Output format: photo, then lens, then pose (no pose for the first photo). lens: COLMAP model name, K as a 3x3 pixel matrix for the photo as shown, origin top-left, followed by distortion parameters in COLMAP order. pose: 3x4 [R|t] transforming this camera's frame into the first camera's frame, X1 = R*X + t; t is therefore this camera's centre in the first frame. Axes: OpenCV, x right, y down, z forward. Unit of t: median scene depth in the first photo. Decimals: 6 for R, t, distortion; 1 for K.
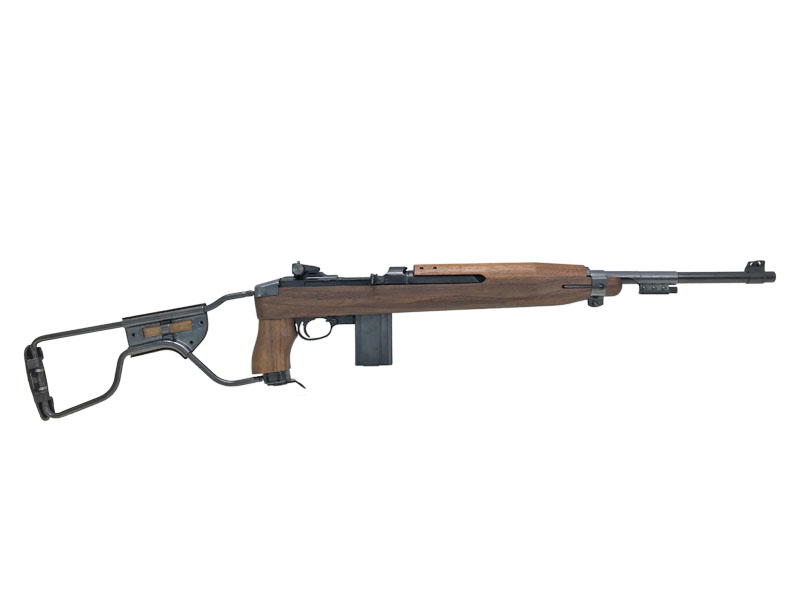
lens RADIAL K [[707.8, 0, 399.5], [0, 707.8, 300.8], [0, 0, 1]] dist [-0.006221, -0.009965]
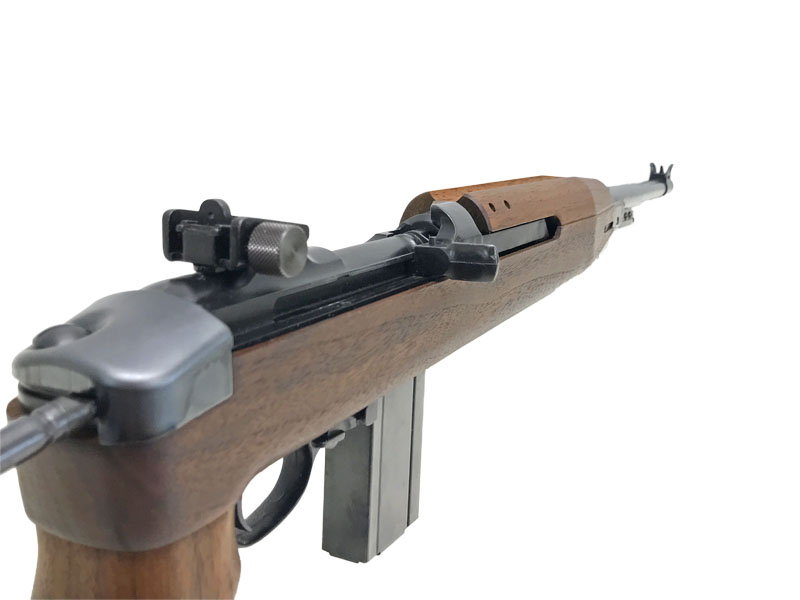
lens RADIAL K [[884.6, 0, 399.6], [0, 884.6, 300.8], [0, 0, 1]] dist [0.005137, 0.000000]
pose [[0.470174, -0.149870, 0.869756, -0.346148], [-0.018450, 0.983592, 0.179459, -0.075096], [-0.882381, -0.100424, 0.459694, 0.844565]]
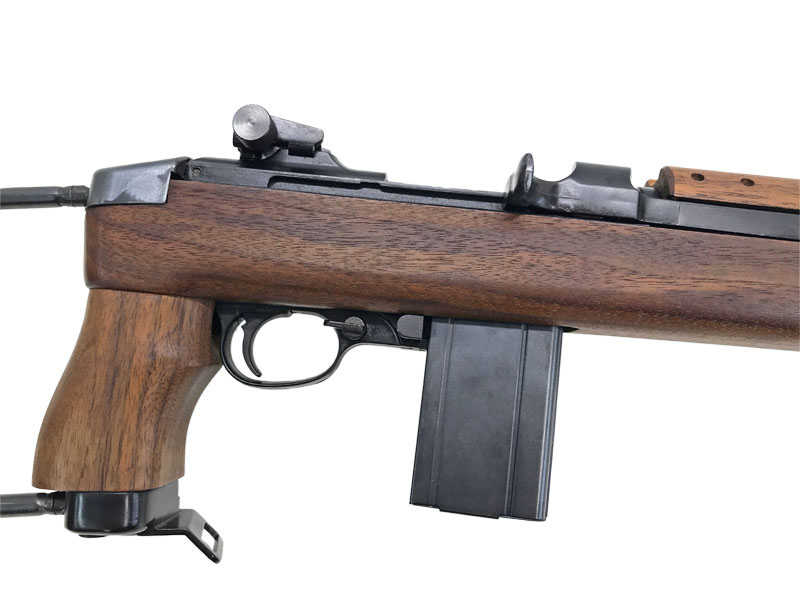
lens RADIAL K [[707.8, 0, 399.8], [0, 707.8, 299.3], [0, 0, 1]] dist [-0.006221, -0.009965]
pose [[0.990738, 0.125654, -0.051470, -0.062597], [-0.130301, 0.986420, -0.099989, 0.042372], [0.038207, 0.105769, 0.993656, 0.728015]]
